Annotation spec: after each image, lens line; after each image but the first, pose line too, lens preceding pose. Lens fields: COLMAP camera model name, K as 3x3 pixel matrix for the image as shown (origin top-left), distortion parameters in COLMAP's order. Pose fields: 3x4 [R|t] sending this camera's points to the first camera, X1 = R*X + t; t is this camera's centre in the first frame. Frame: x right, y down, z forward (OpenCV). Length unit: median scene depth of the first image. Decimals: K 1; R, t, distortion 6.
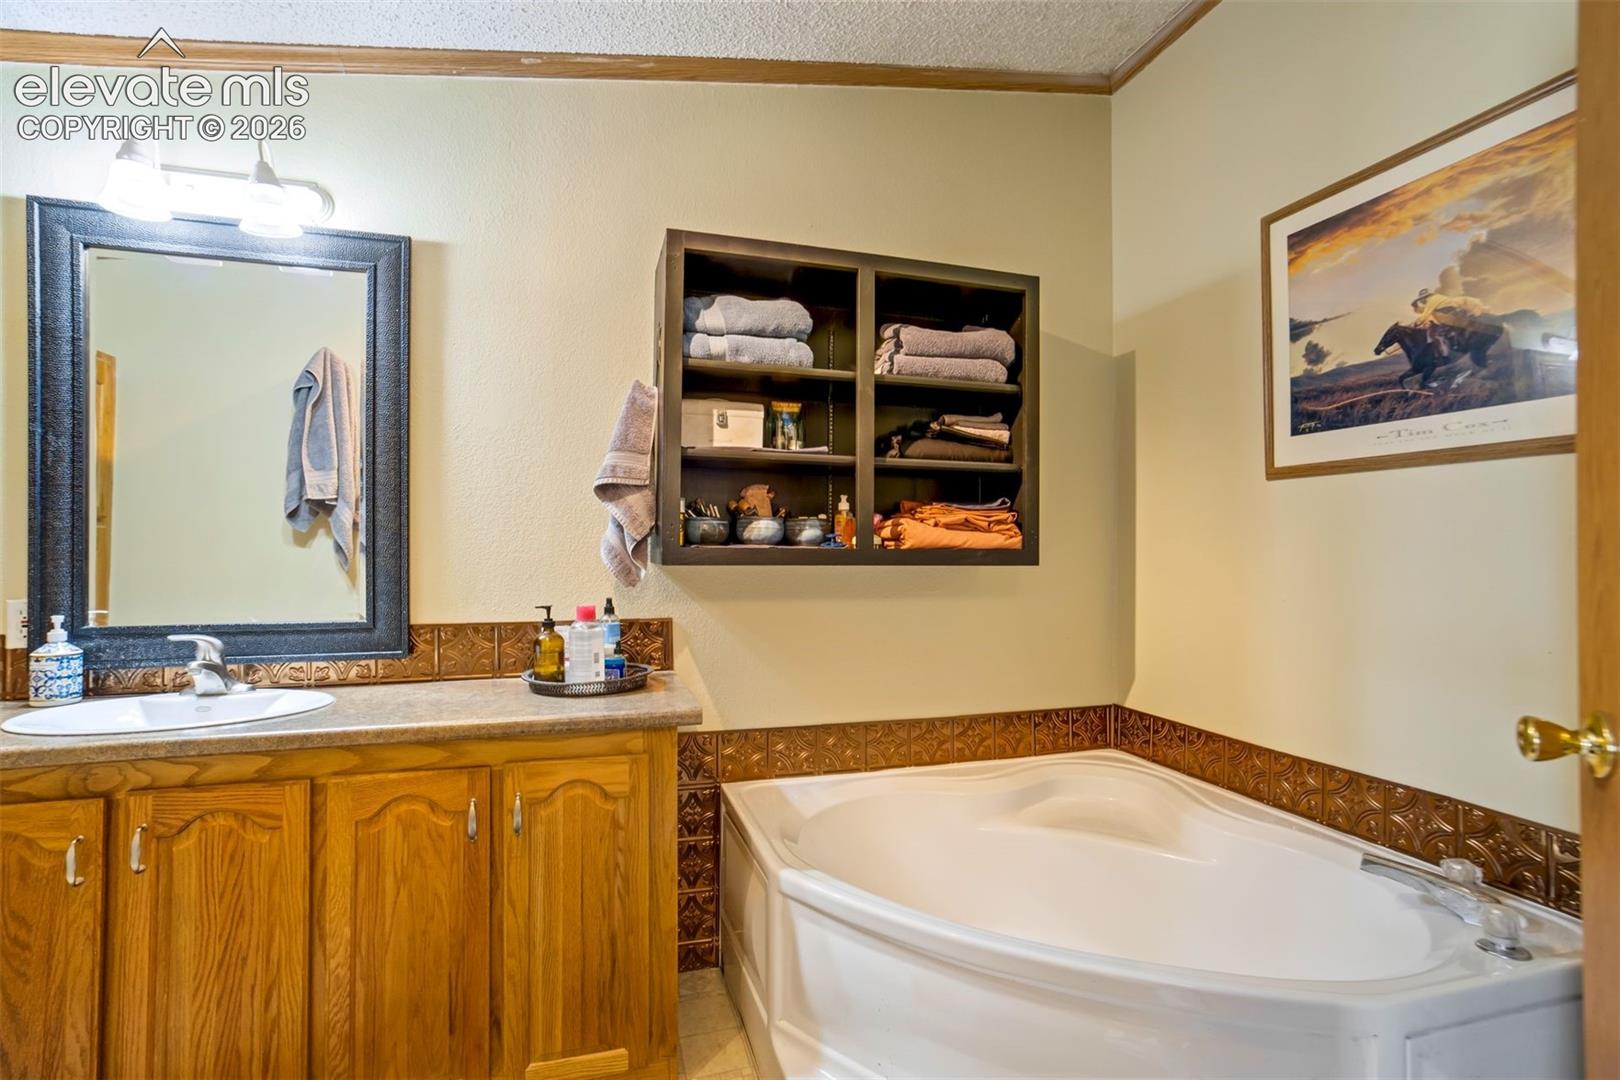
lens RADIAL K [[754.8, 0, 805.9], [0, 754.8, 539.1], [0, 0, 1]] dist [-0.041359, 0.025938]
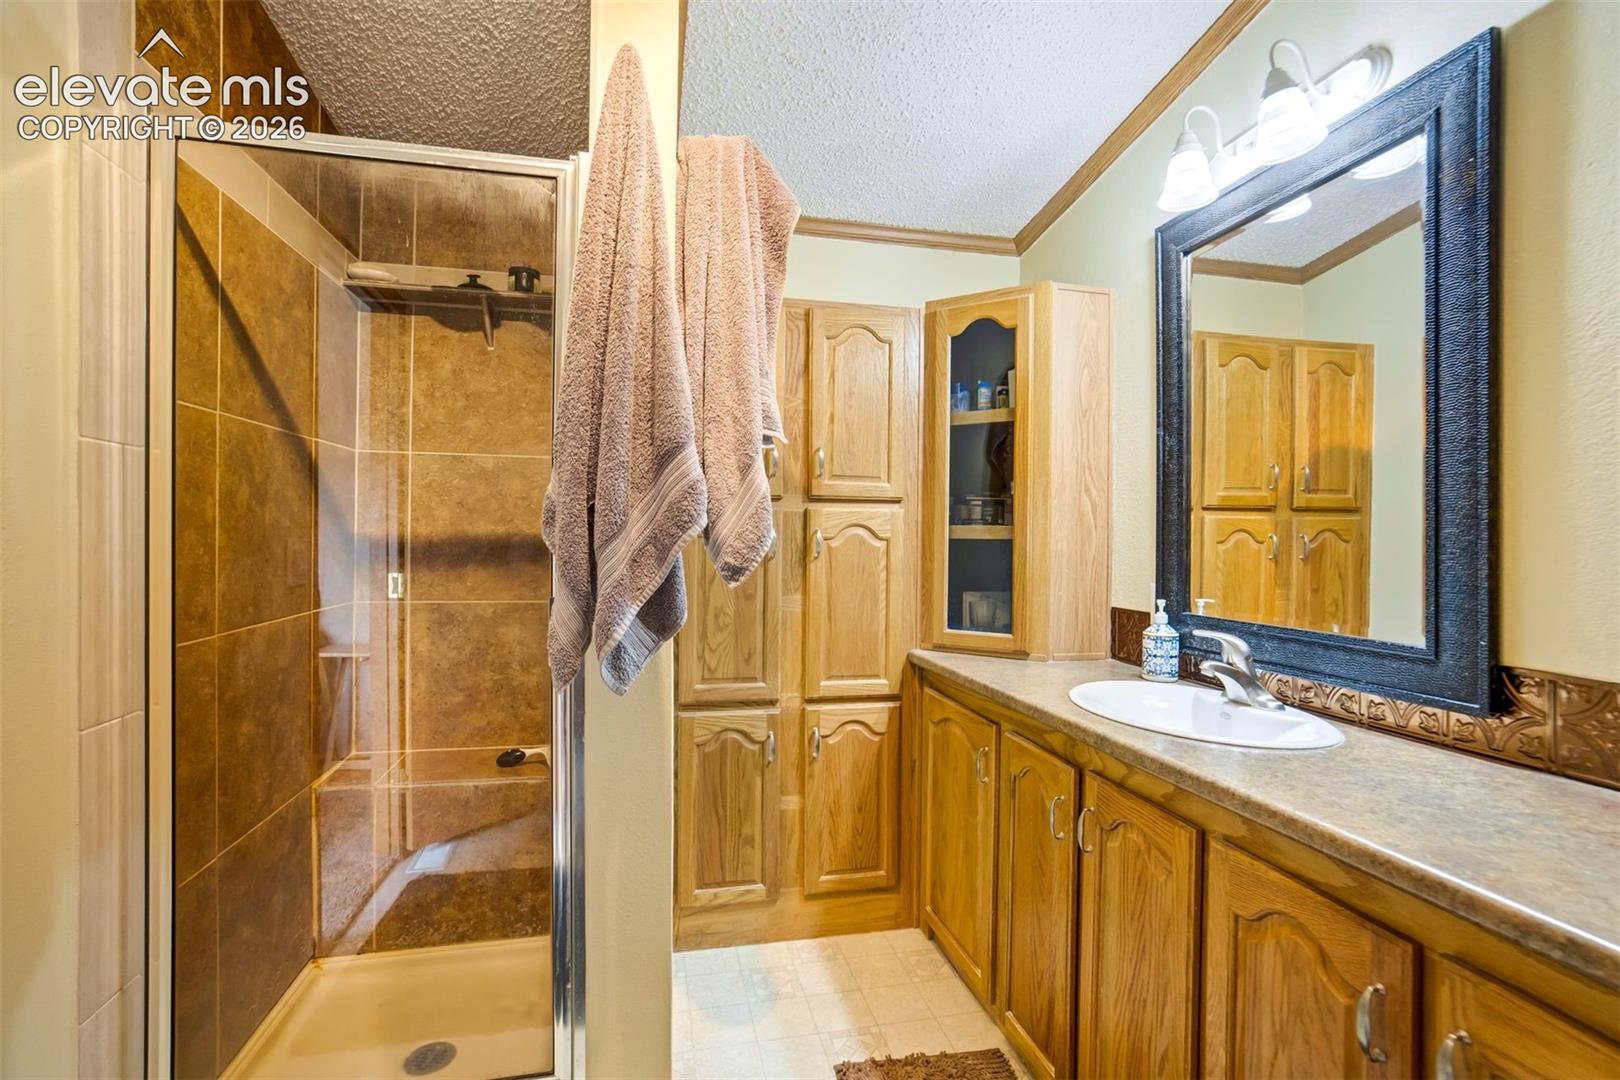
lens RADIAL K [[749.9, 0, 806.7], [0, 749.9, 537.9], [0, 0, 1]] dist [-0.039283, 0.023181]
pose [[-0.070568, -0.001228, -0.997506, 0.122147], [0.001088, 0.999999, -0.001308, 0.012391], [0.997506, -0.001178, -0.070567, 0.544494]]
